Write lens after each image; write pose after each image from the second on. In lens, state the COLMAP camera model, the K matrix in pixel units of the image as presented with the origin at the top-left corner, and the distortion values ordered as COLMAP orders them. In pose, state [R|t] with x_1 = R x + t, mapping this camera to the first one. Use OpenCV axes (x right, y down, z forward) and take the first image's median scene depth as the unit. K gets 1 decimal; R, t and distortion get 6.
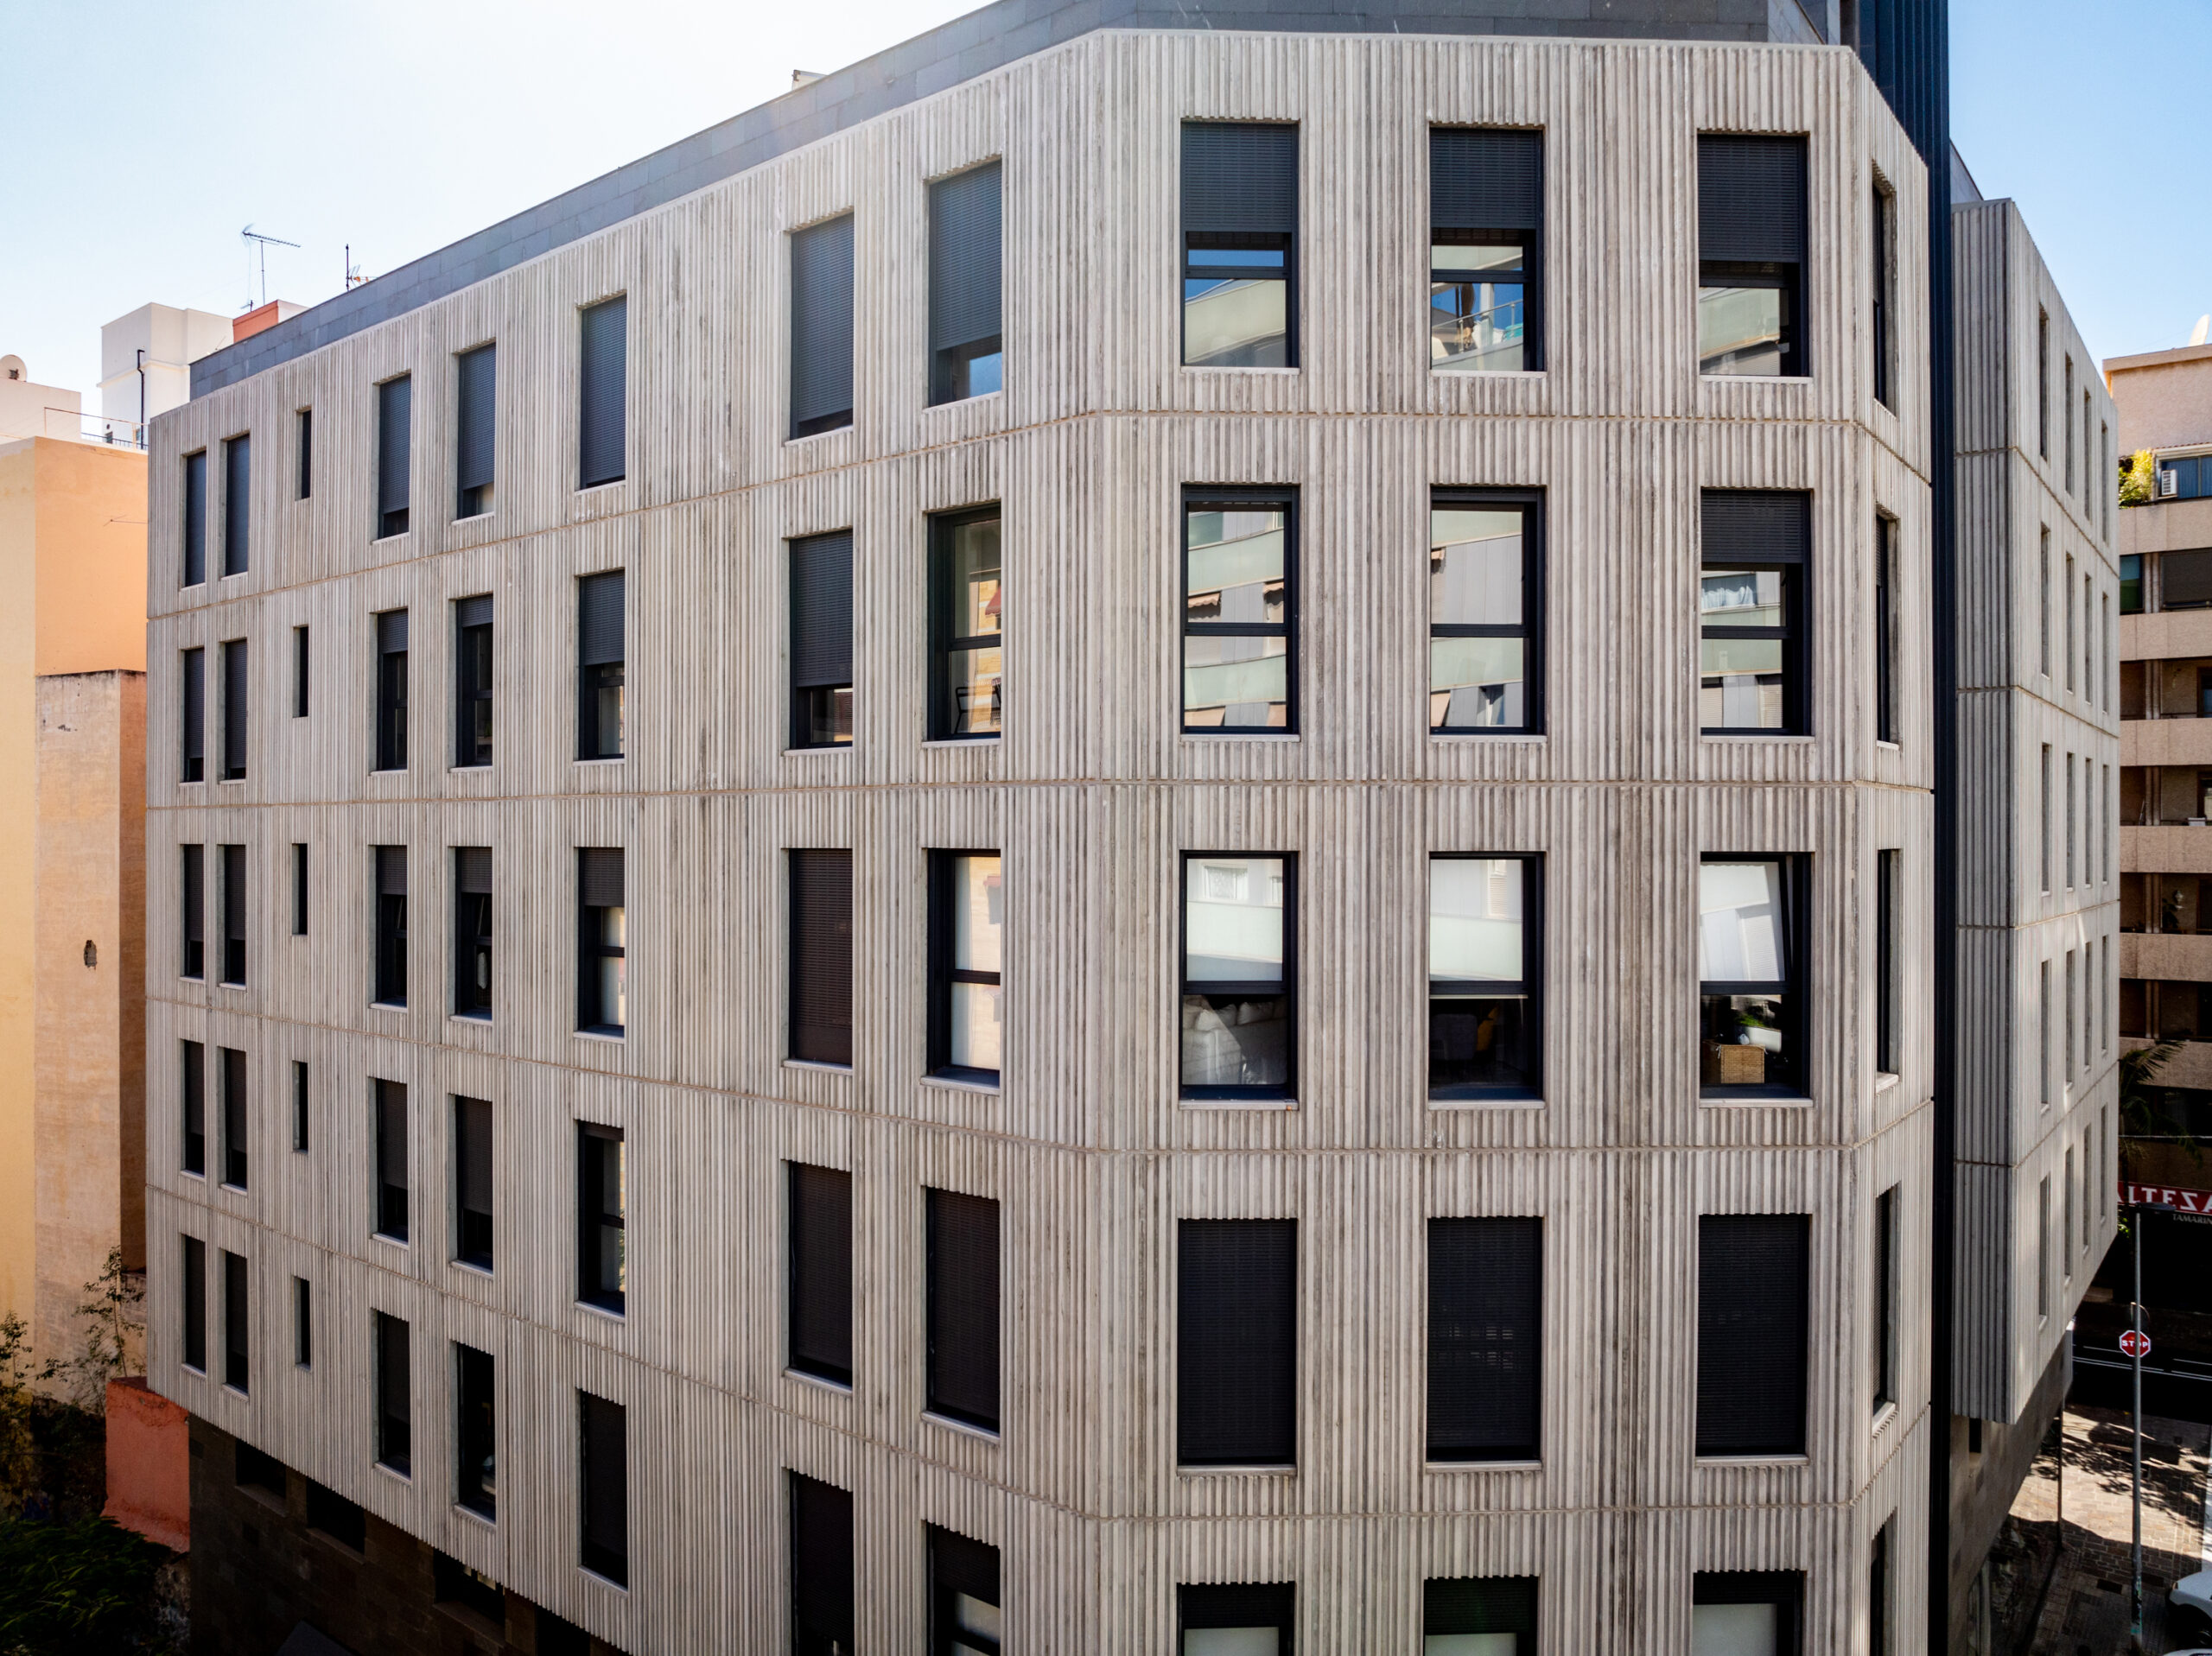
lens RADIAL K [[1556.3, 0, 1103.0], [0, 1556.3, 837.8], [0, 0, 1]] dist [-0.039802, -0.000953]
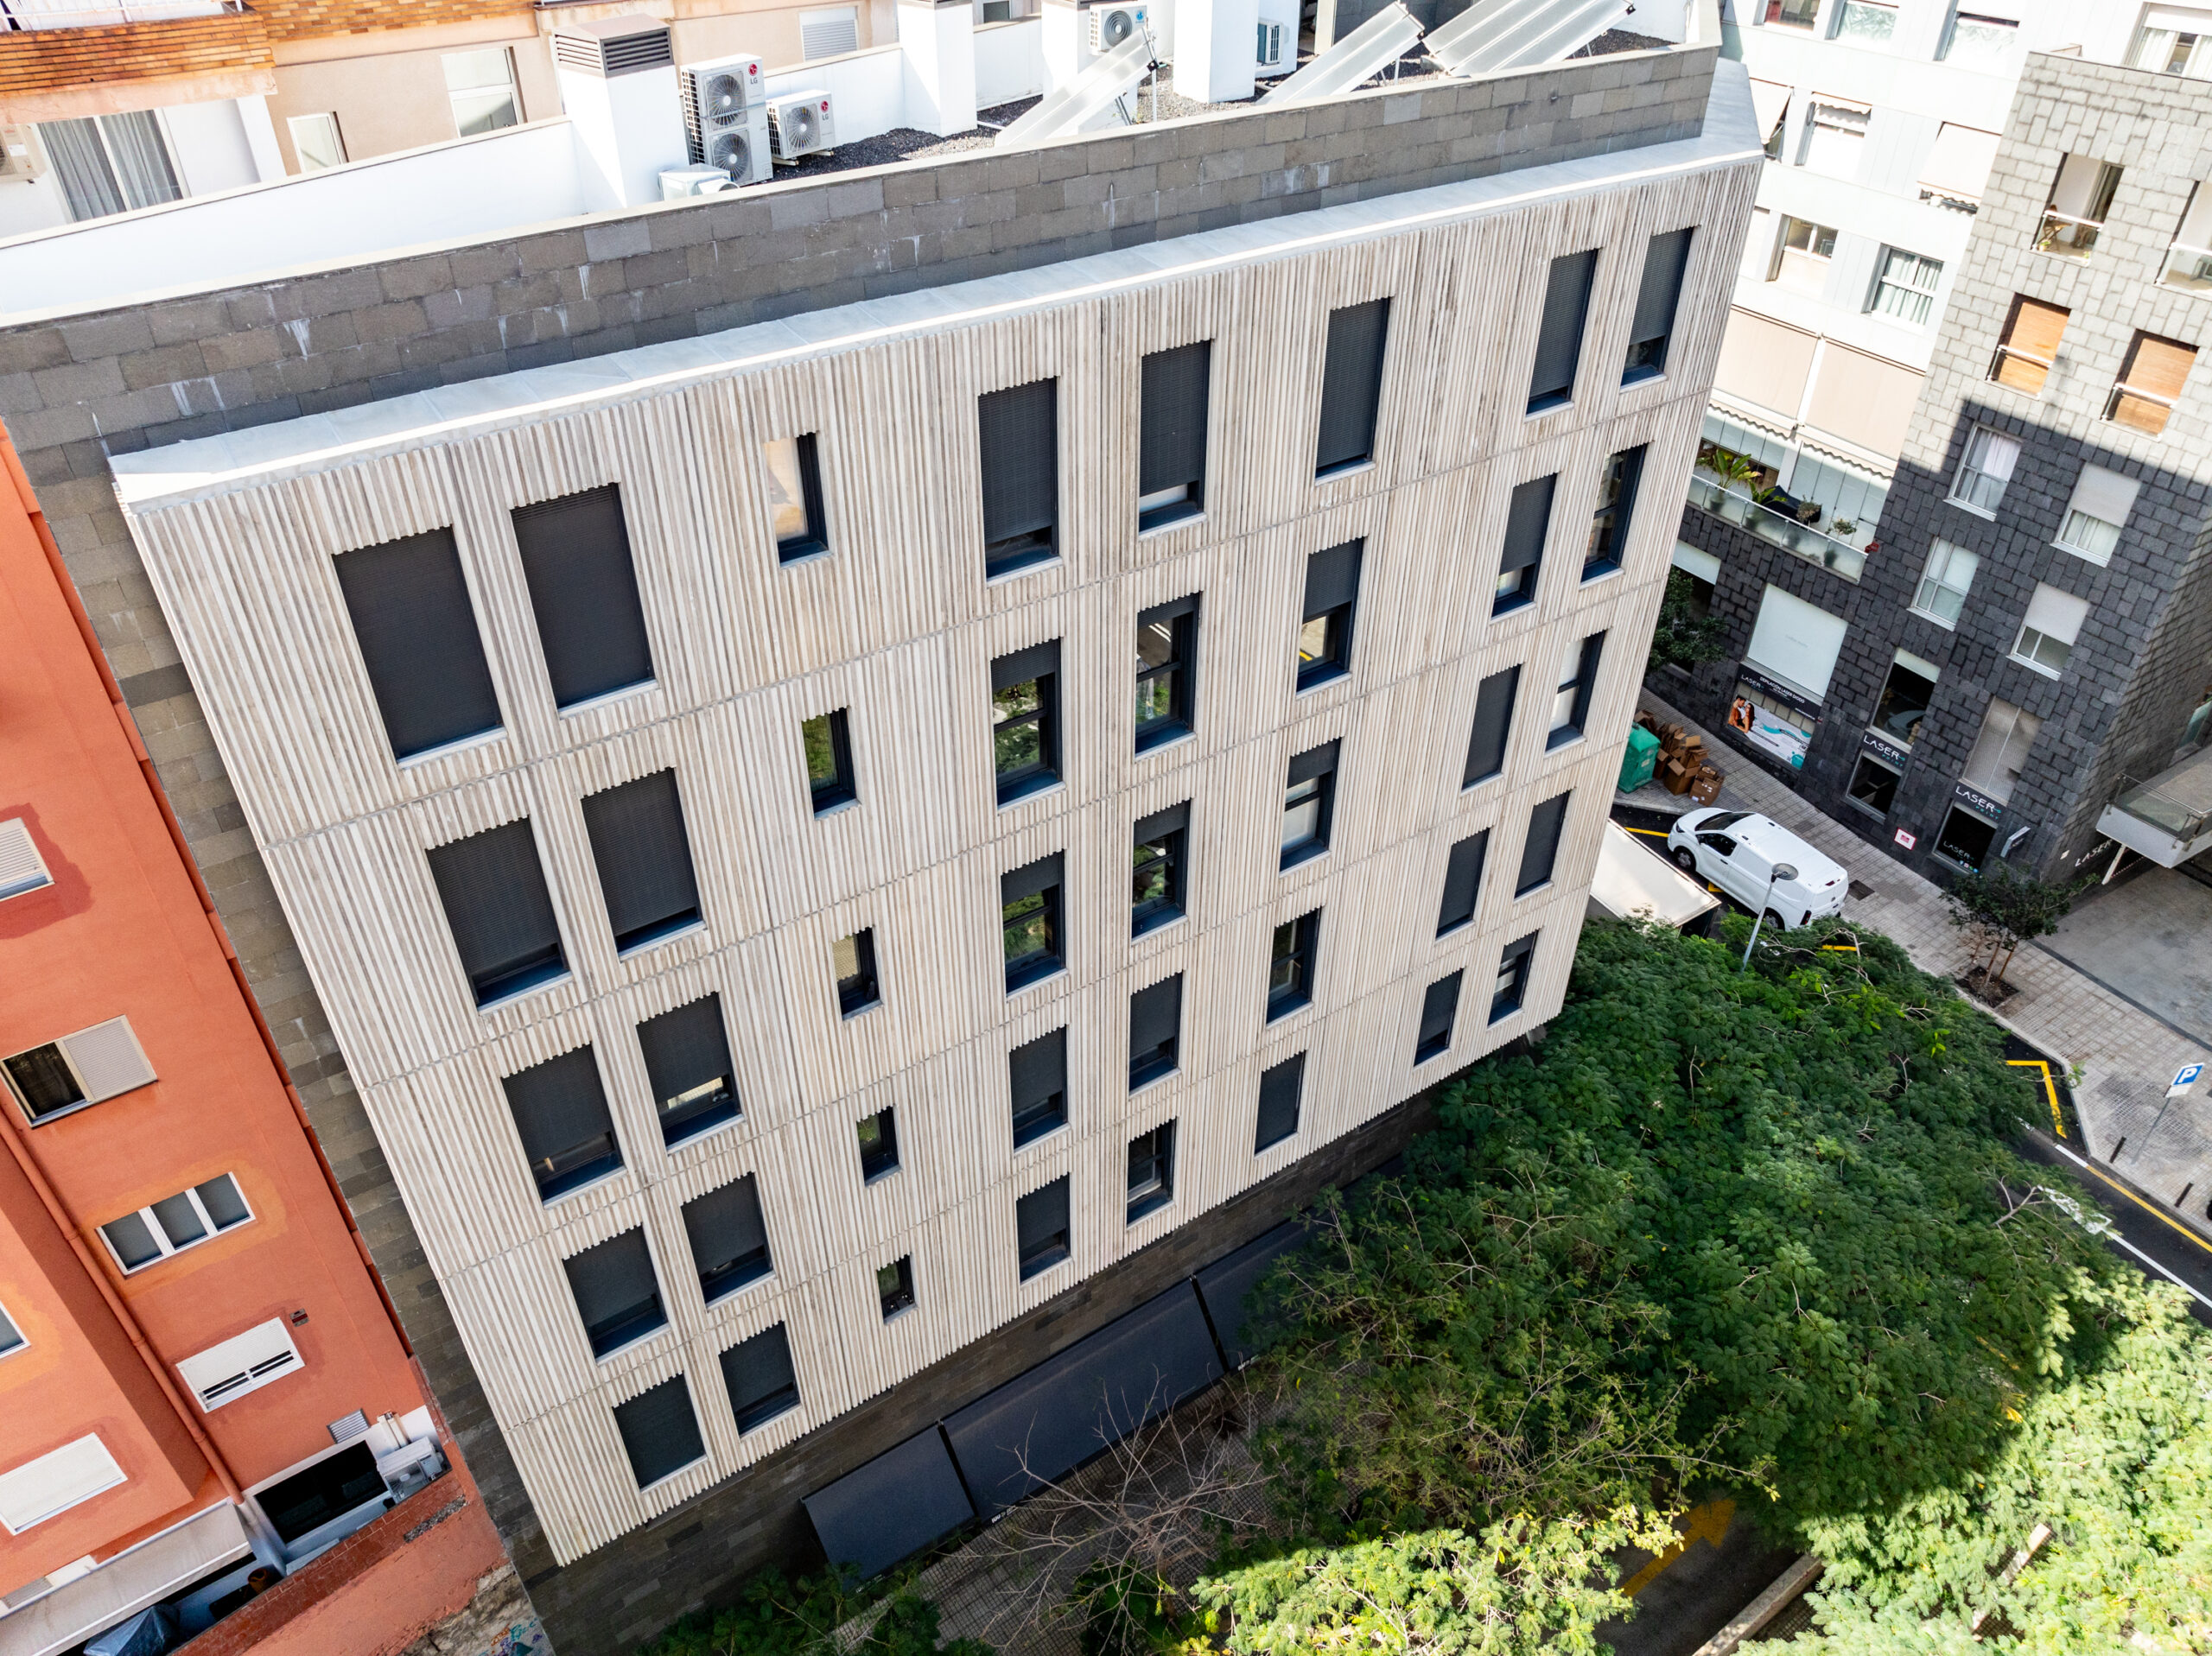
lens RADIAL K [[1563.0, 0, 1104.1], [0, 1563.0, 837.1], [0, 0, 1]] dist [-0.066499, 0.041016]
pose [[0.308973, -0.575116, 0.757481, -1.810411], [-0.004069, 0.795644, 0.605751, -0.914463], [-0.951062, -0.190243, 0.243493, 1.118033]]
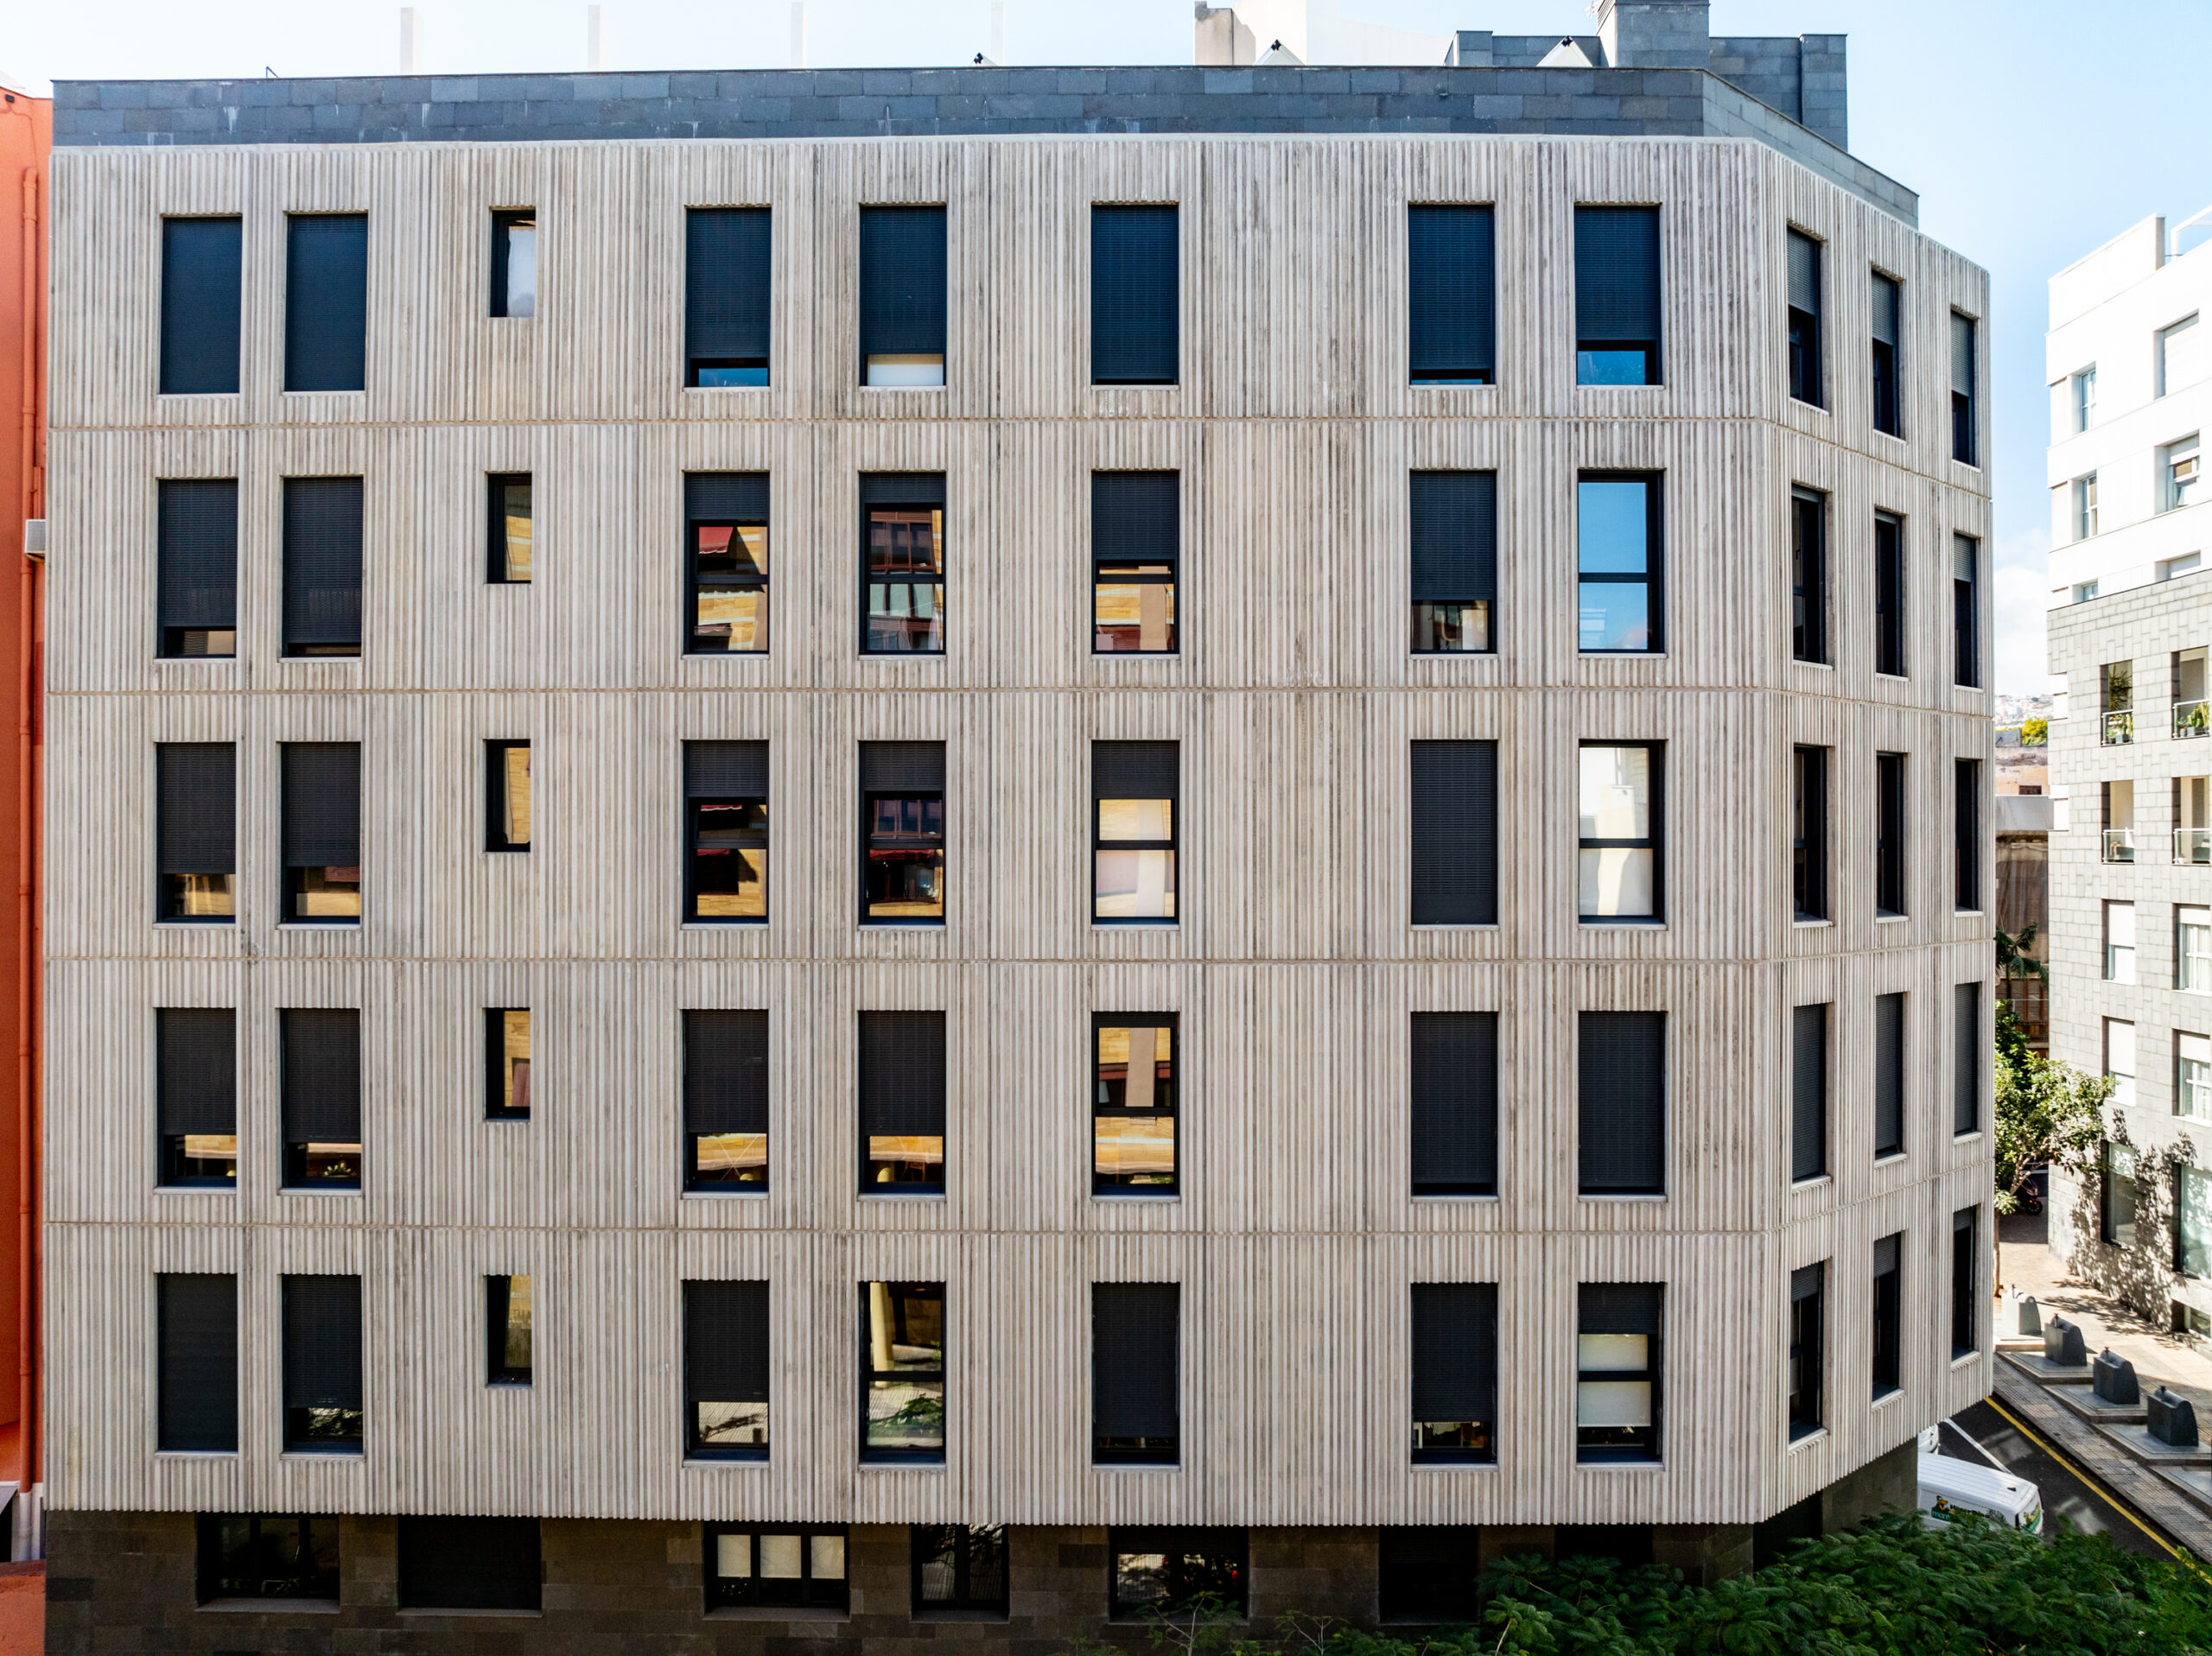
lens RADIAL K [[1556.3, 0, 1103.0], [0, 1556.3, 837.8], [0, 0, 1]] dist [-0.039802, -0.000953]
pose [[0.798248, 0.000675, 0.602328, -1.265791], [-0.000435, 1.000000, -0.000545, 0.093534], [-0.602329, 0.000173, 0.798248, 0.262541]]
